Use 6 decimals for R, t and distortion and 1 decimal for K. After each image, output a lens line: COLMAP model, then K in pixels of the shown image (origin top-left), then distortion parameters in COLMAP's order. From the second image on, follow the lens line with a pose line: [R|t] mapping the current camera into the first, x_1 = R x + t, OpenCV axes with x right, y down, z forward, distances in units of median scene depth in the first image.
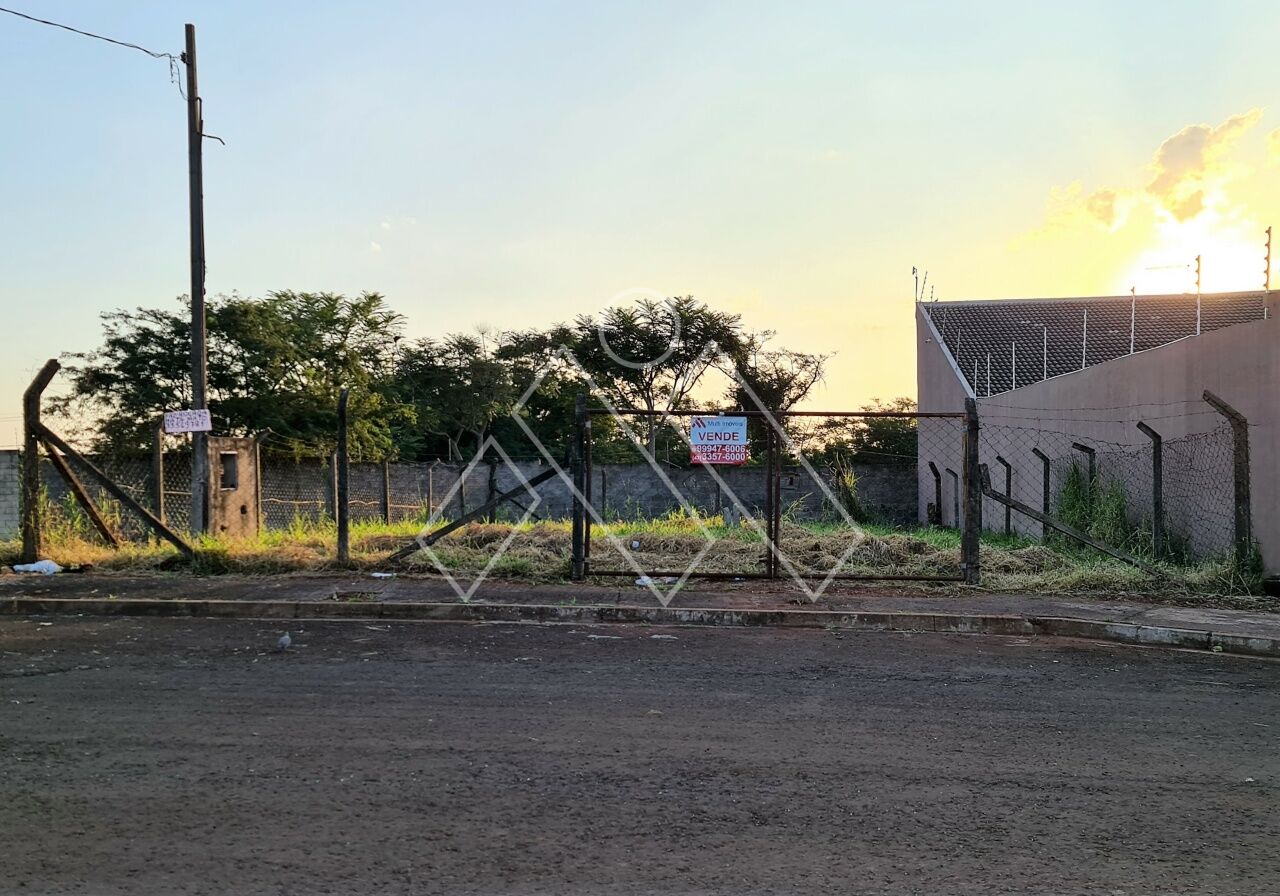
lens RADIAL K [[1141.2, 0, 638.6], [0, 1141.2, 457.3], [0, 0, 1]] dist [0.057038, 0.008848]
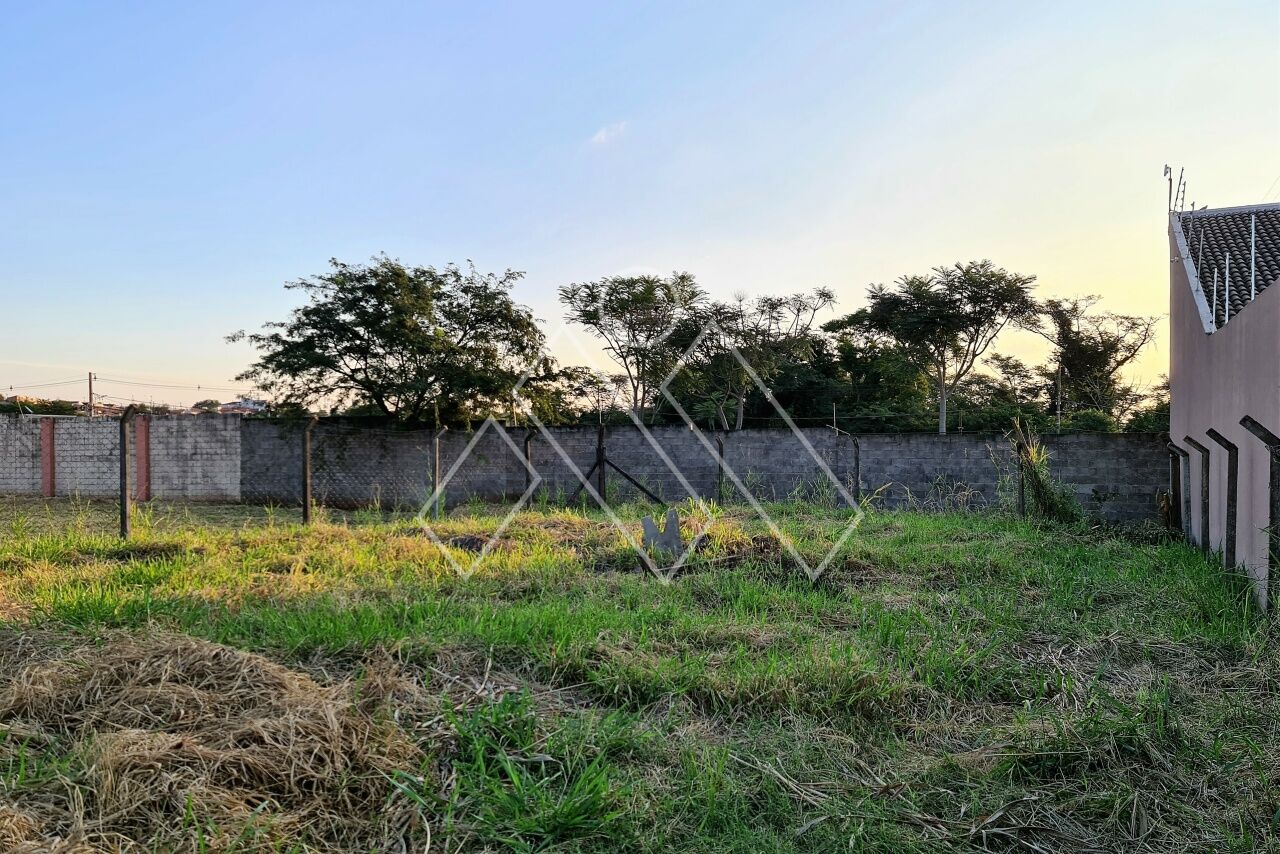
lens RADIAL K [[931.5, 0, 648.2], [0, 931.5, 427.1], [0, 0, 1]] dist [0.061727, 0.000503]
pose [[0.940728, 0.005049, -0.339124, 0.047482], [-0.001365, 0.999937, 0.011100, -0.001421], [0.339159, -0.009979, 0.940676, 0.108576]]
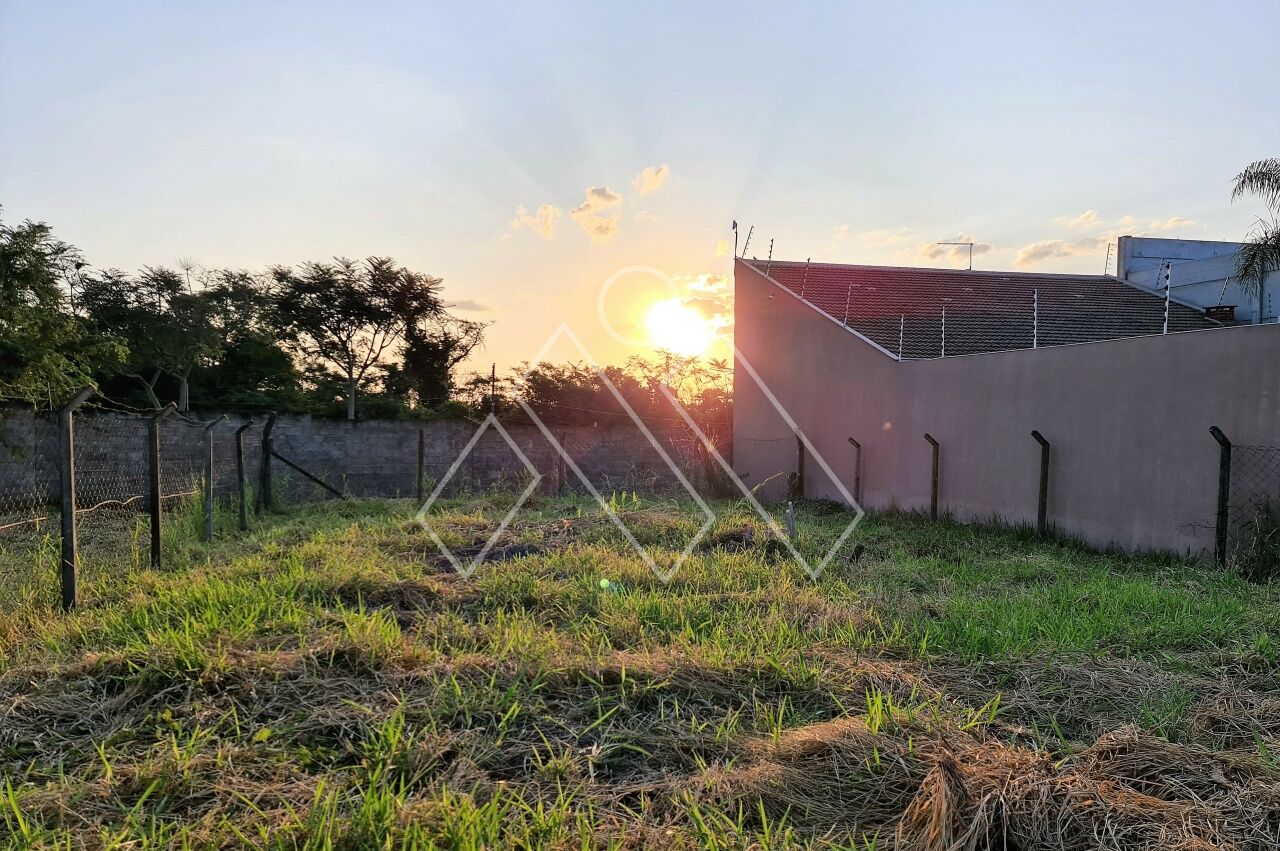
lens RADIAL K [[895.4, 0, 645.9], [0, 895.4, 454.8], [0, 0, 1]] dist [0.034379, -0.005475]
pose [[0.931587, 0.007186, 0.363447, -0.035430], [-0.026107, 0.998545, 0.047173, -0.001666], [-0.362579, -0.053435, 0.930420, 0.112822]]
